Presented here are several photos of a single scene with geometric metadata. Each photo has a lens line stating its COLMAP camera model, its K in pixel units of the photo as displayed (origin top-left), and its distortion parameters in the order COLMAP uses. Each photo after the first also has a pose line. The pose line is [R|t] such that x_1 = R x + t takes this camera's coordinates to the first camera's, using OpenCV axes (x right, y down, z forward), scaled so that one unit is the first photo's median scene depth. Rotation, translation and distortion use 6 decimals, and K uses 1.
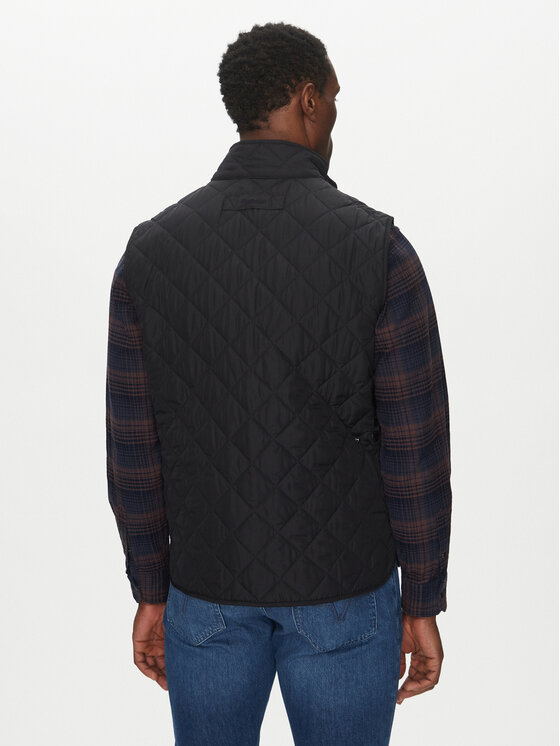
lens RADIAL K [[1056.8, 0, 280.6], [0, 1056.8, 374.7], [0, 0, 1]] dist [-0.137482, 0.000000]
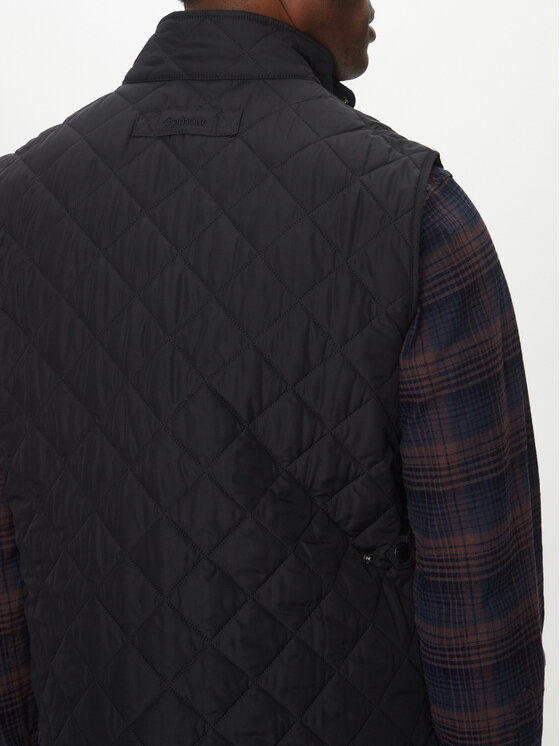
lens RADIAL K [[1662.2, 0, 279.5], [0, 1662.2, 371.7], [0, 0, 1]] dist [-0.080241, 0.000000]
pose [[0.997578, 0.023203, -0.065580, 0.083608], [-0.024679, 0.999458, -0.021784, -0.016061], [0.065039, 0.023350, 0.997610, 0.142042]]
